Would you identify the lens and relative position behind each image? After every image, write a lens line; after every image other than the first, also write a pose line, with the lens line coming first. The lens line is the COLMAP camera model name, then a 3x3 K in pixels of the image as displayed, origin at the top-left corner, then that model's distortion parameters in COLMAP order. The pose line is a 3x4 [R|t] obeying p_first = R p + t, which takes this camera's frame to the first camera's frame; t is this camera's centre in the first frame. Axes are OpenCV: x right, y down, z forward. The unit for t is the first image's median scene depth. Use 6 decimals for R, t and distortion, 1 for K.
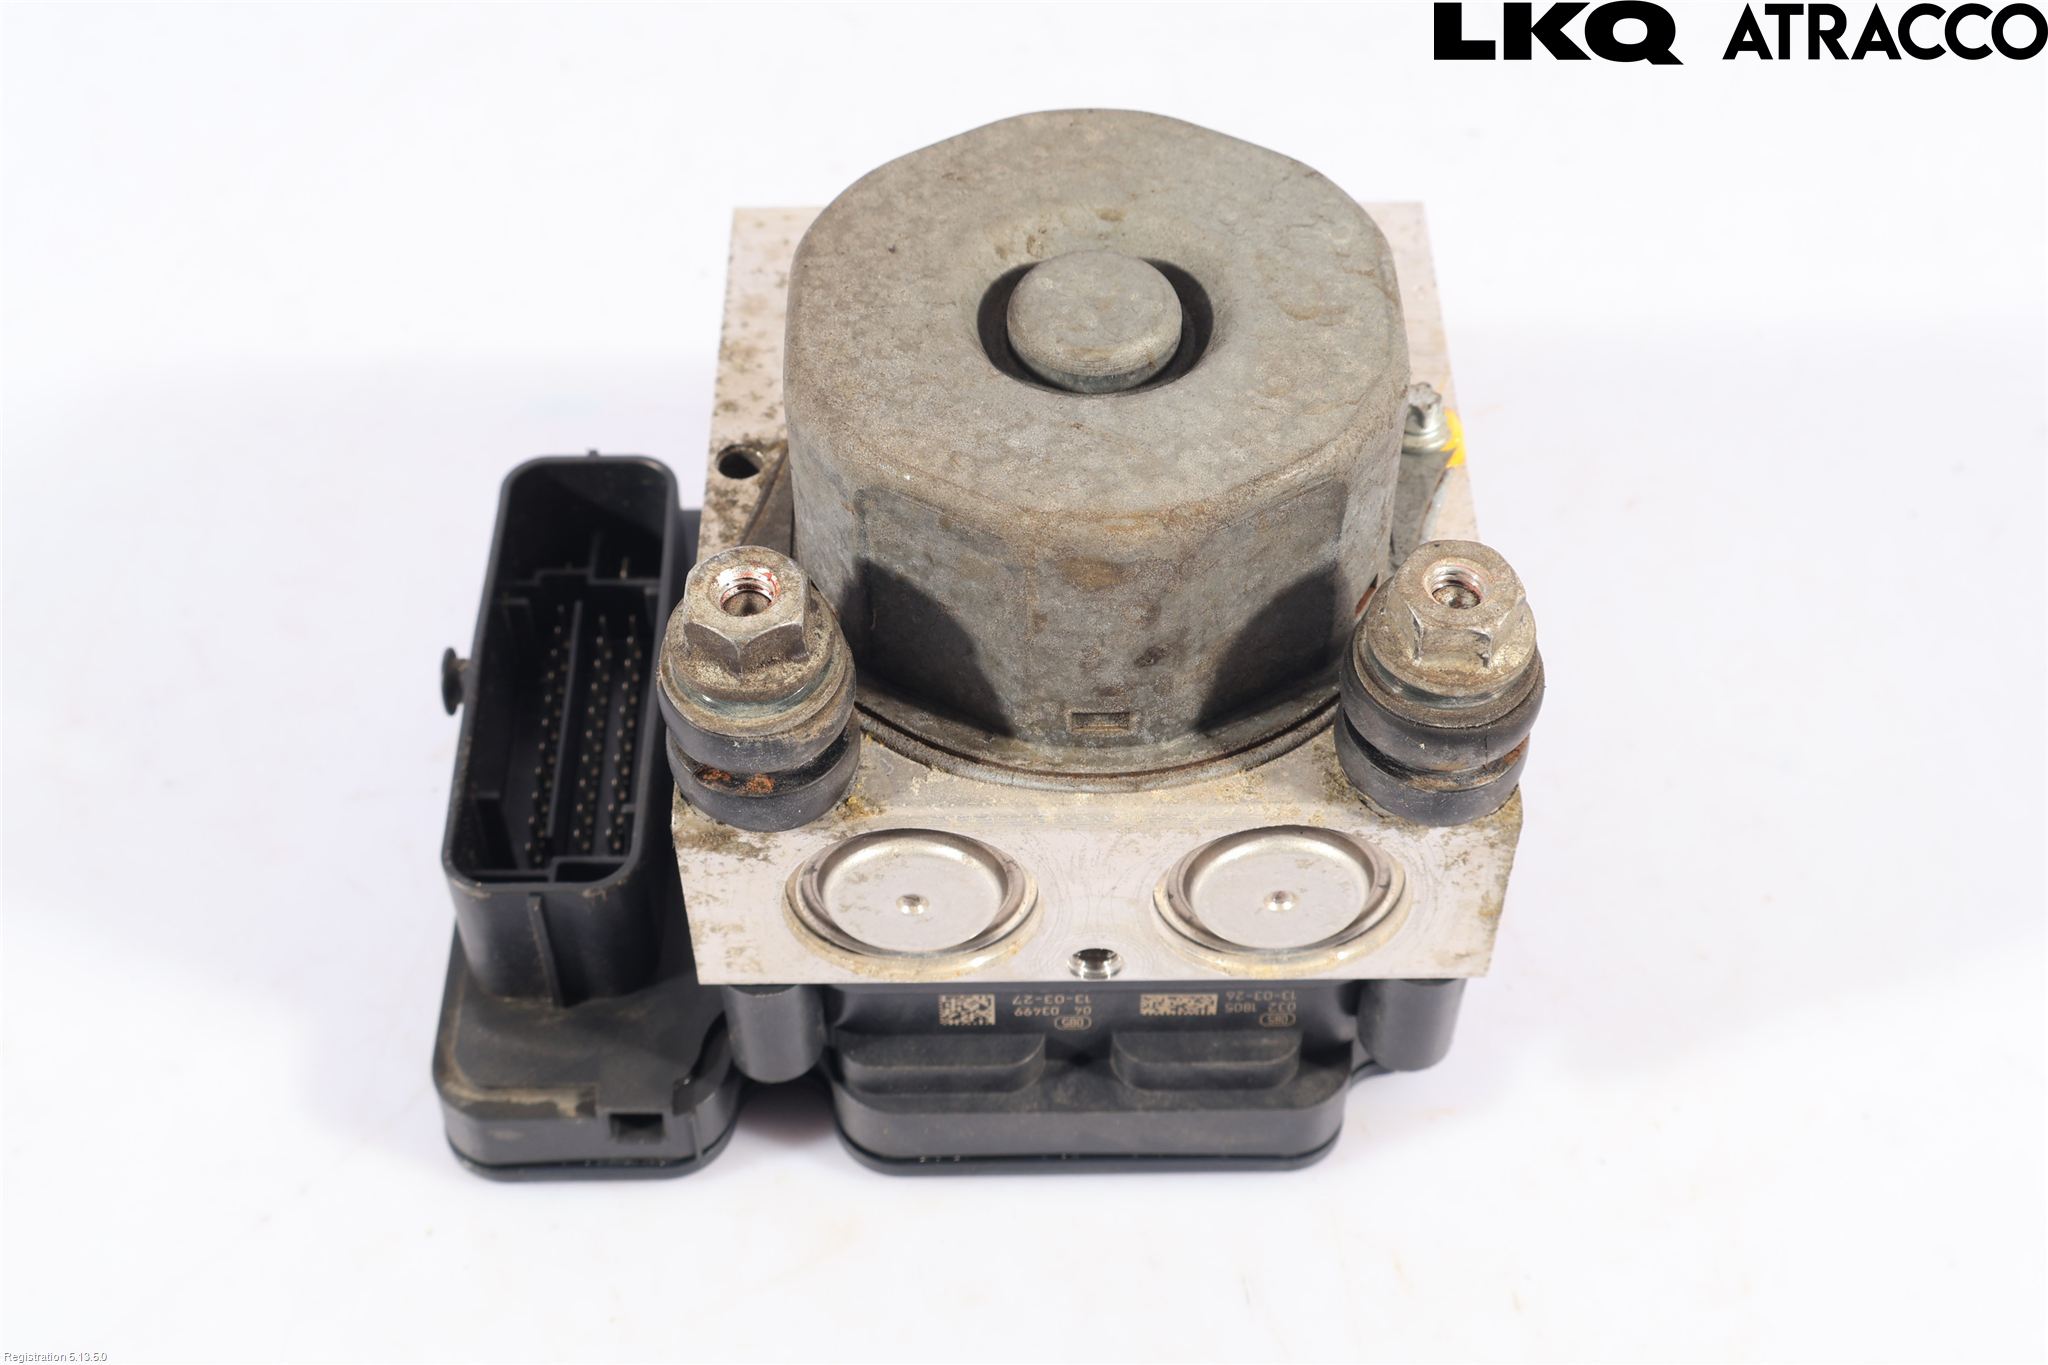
lens RADIAL K [[2677.0, 0, 1024.0], [0, 2677.0, 682.5], [0, 0, 1]] dist [-0.009240, 0.000879]
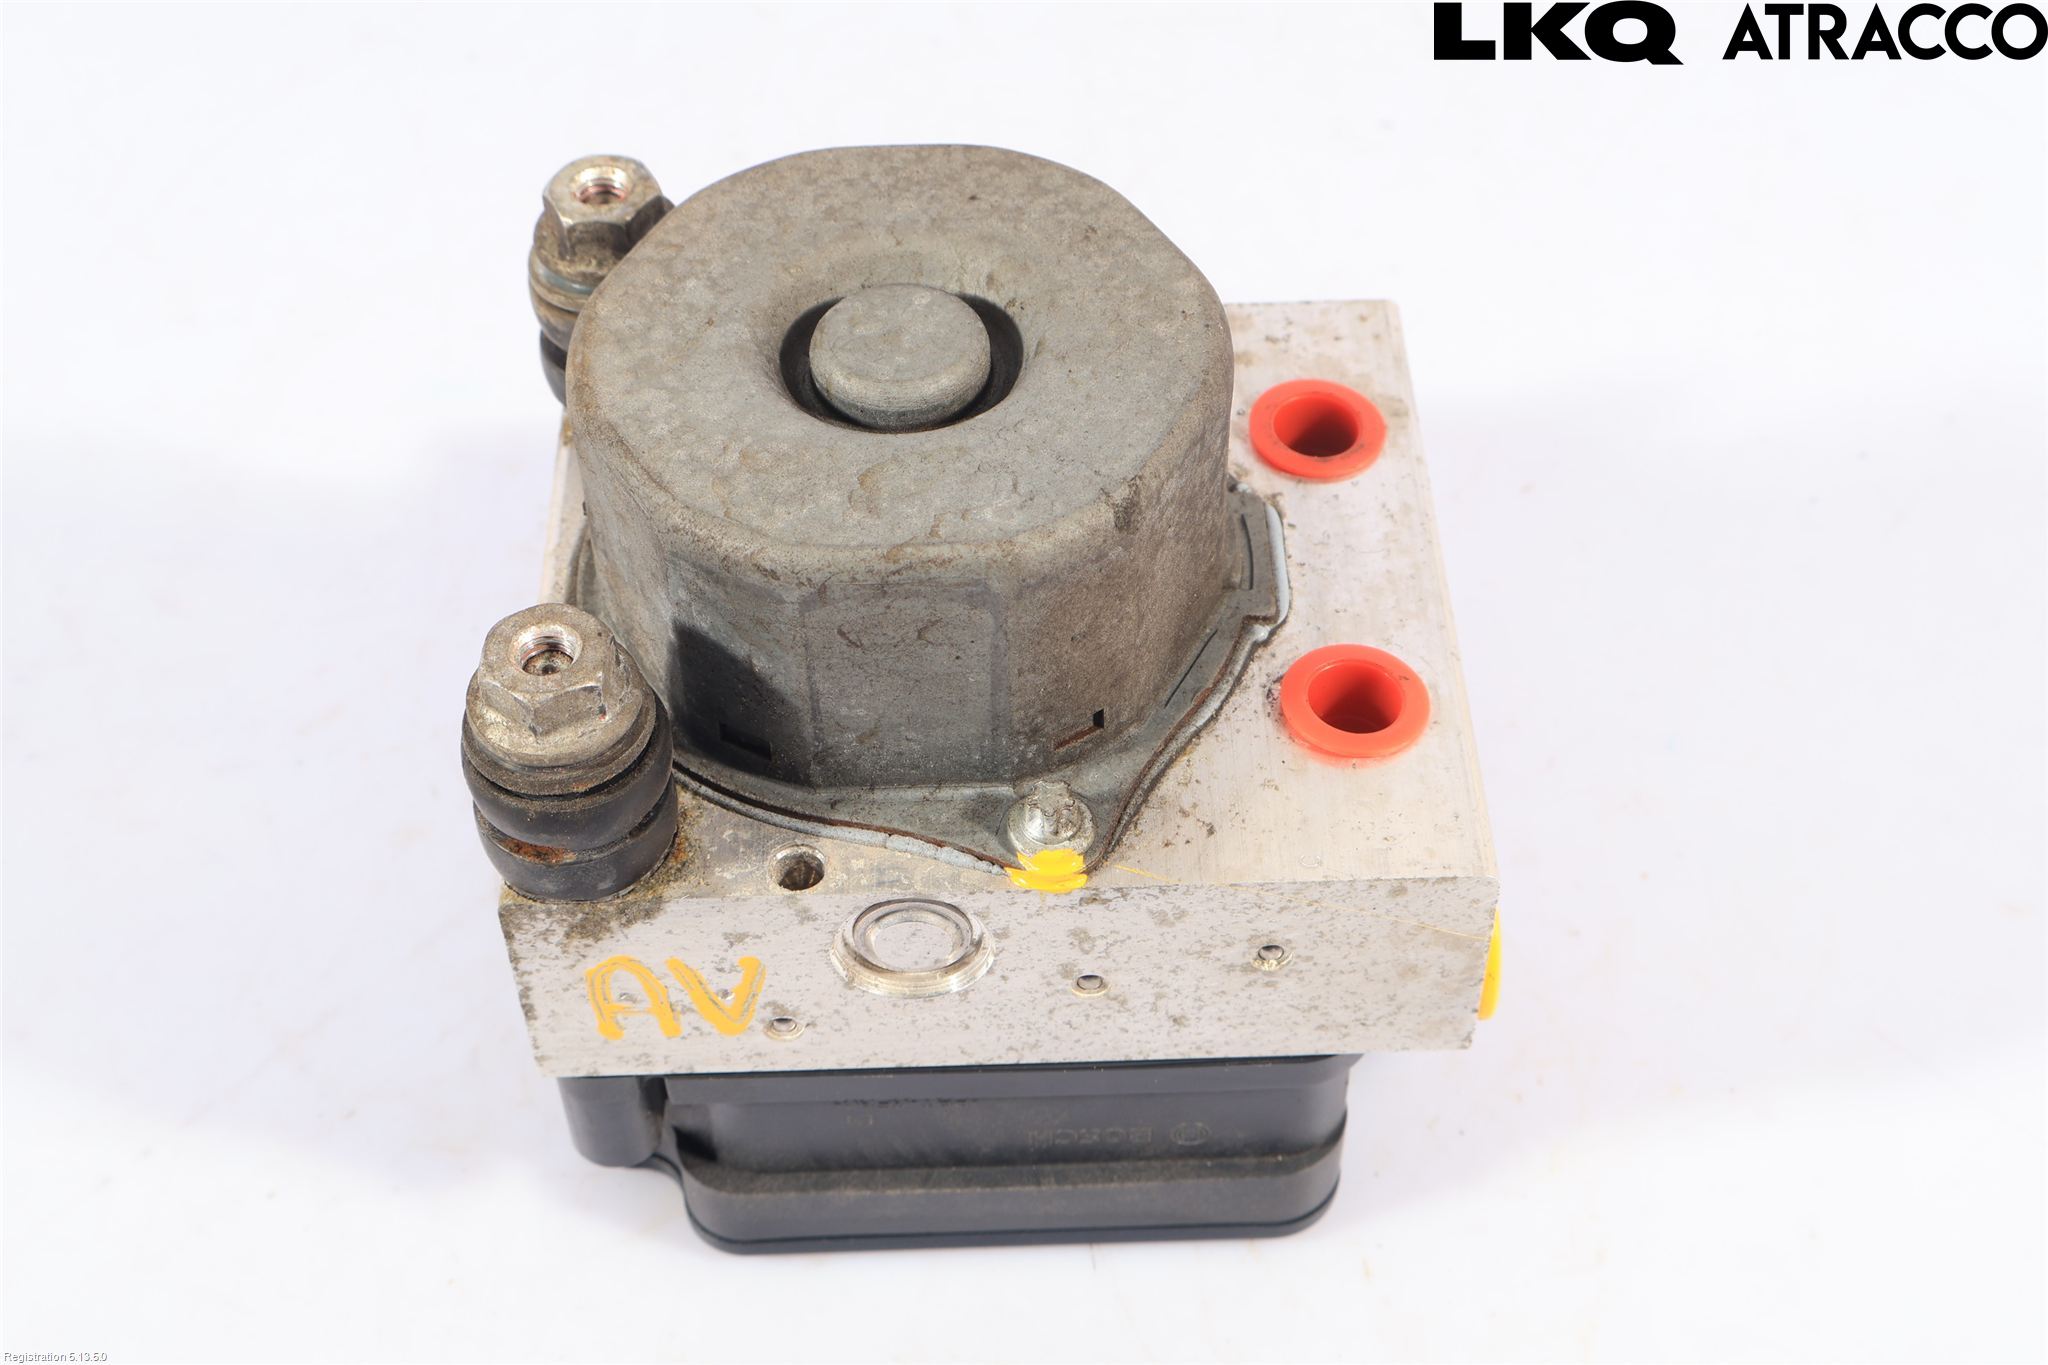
lens RADIAL K [[2777.2, 0, 1024.0], [0, 2777.2, 682.5], [0, 0, 1]] dist [0.016496, 0.017731]
pose [[0.018373, 0.746285, -0.665373, 0.808739], [-0.753560, 0.447716, 0.481351, -0.618813], [0.657123, 0.492554, 0.570596, 0.530705]]
